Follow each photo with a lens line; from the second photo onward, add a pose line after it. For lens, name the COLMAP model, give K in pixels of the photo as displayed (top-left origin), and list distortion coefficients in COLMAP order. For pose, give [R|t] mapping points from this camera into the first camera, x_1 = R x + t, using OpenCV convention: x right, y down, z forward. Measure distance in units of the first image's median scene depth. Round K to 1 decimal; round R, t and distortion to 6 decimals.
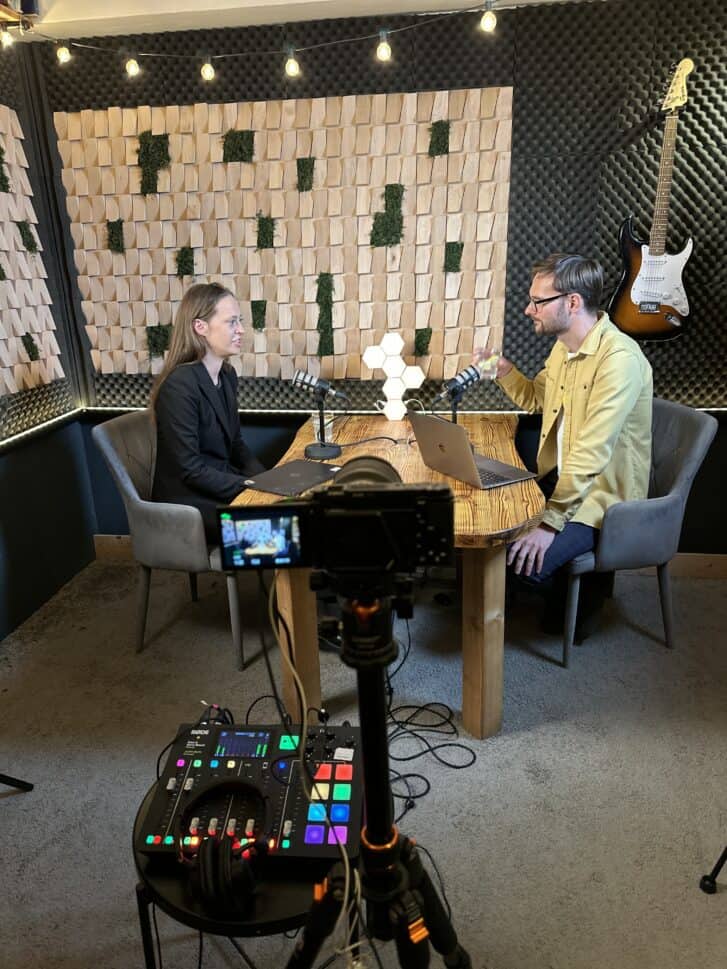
lens RADIAL K [[690.6, 0, 360.7], [0, 690.6, 494.1], [0, 0, 1]] dist [0.044025, -0.078023]
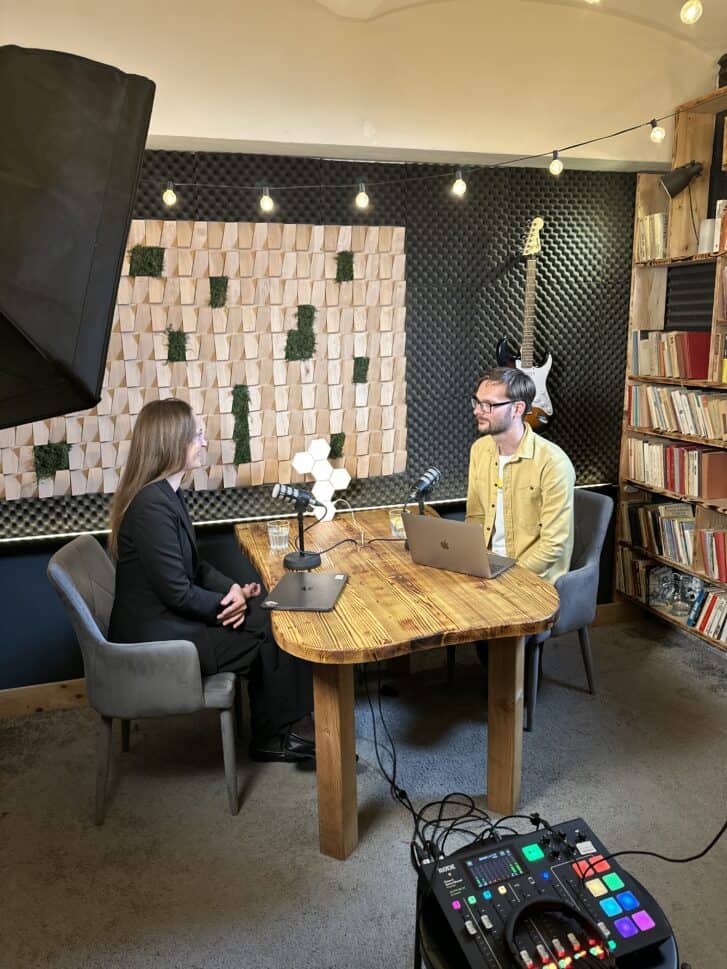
lens RADIAL K [[690.6, 0, 352.0], [0, 690.6, 487.5], [0, 0, 1]] dist [0.044025, -0.078023]
pose [[0.911463, -0.077955, 0.403928, -0.335466], [0.131164, 0.985706, -0.105736, -0.045466], [-0.389912, 0.149355, 0.908659, 0.045514]]
